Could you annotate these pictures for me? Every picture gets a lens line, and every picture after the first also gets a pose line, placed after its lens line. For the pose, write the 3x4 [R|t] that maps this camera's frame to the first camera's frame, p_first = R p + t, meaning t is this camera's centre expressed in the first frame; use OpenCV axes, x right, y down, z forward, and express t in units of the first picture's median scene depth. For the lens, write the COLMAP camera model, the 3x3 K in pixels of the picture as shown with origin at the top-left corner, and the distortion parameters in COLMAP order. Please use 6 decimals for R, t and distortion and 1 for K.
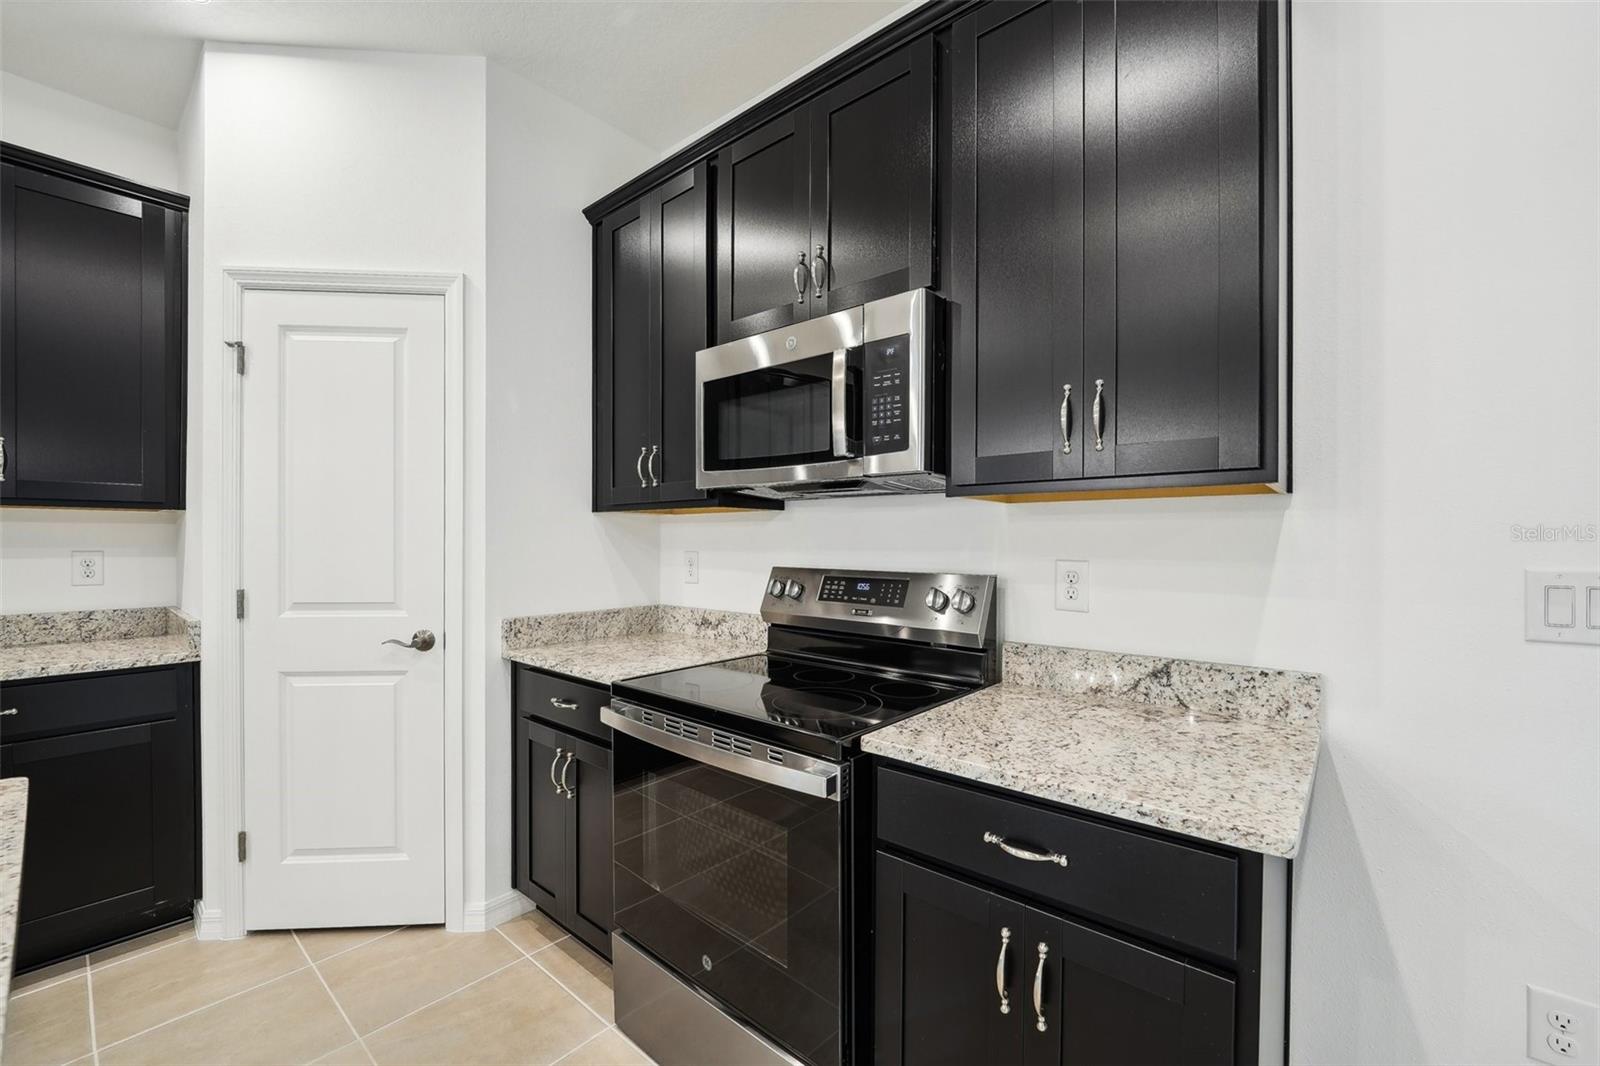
lens RADIAL K [[651.9, 0, 795.5], [0, 651.9, 540.1], [0, 0, 1]] dist [-0.000487, -0.000033]
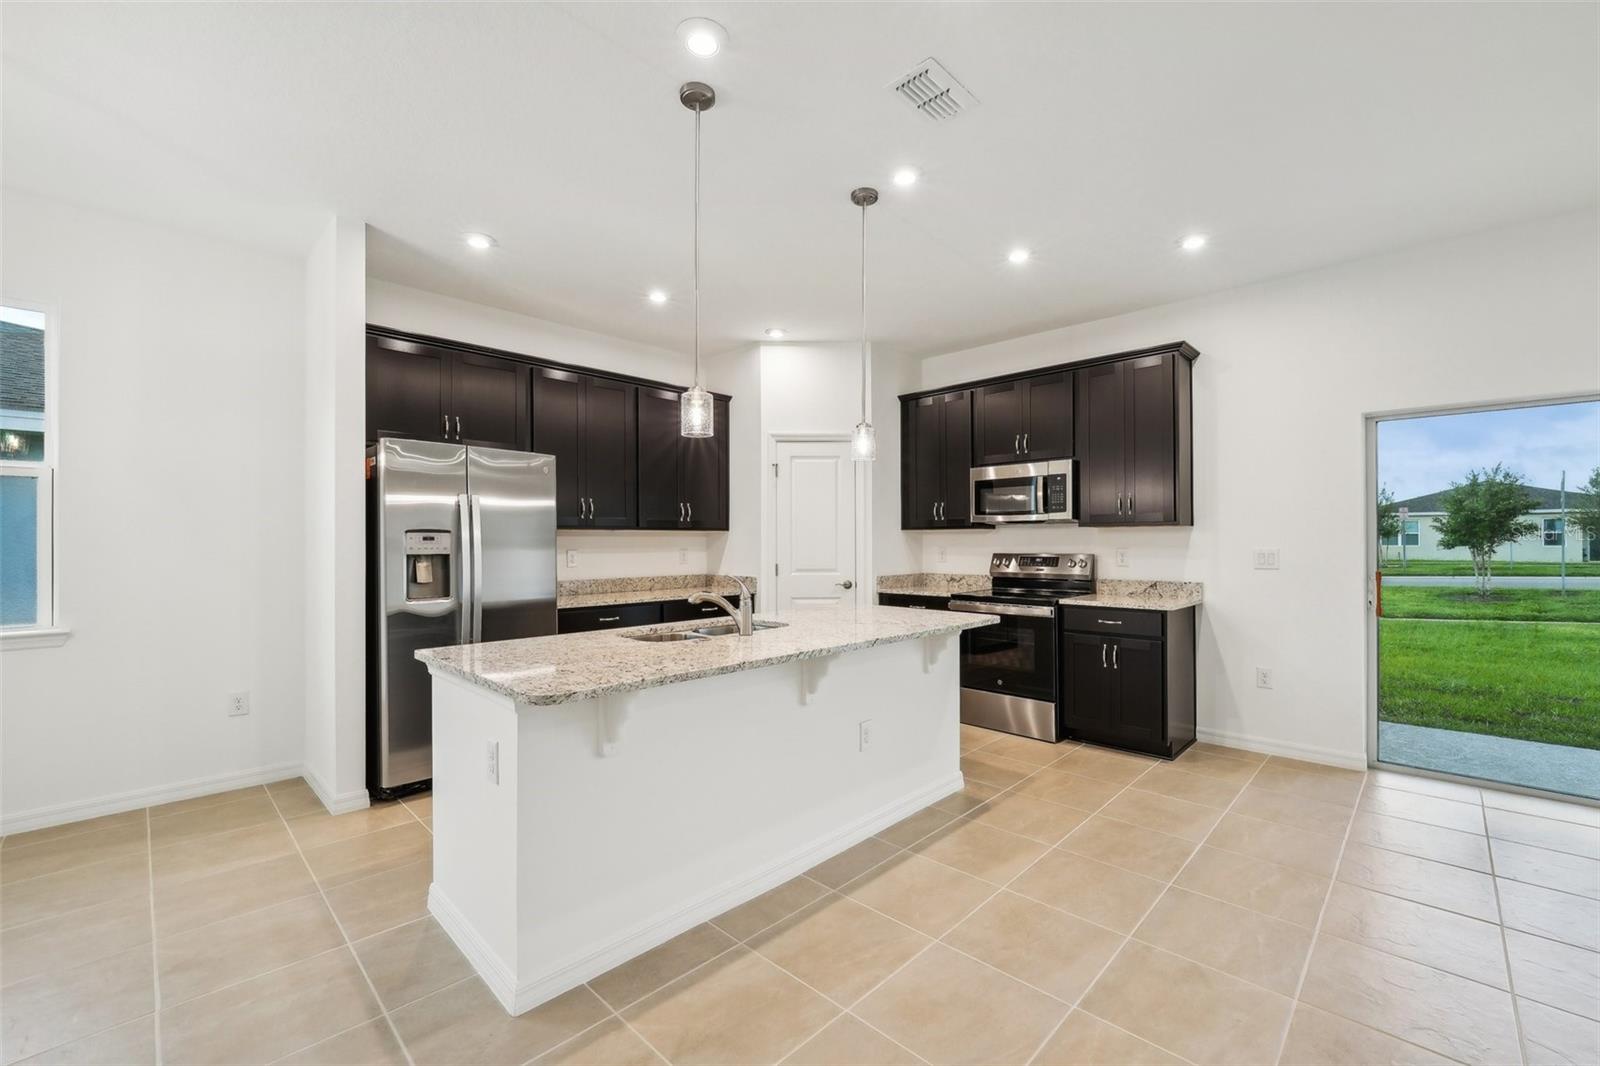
lens RADIAL K [[651.9, 0, 803.5], [0, 651.9, 539.9], [0, 0, 1]] dist [-0.000487, -0.000033]
pose [[0.998162, -0.007478, -0.060143, -0.651740], [0.007171, 0.999960, -0.005313, -0.000275], [0.060180, 0.004872, 0.998176, -1.579200]]
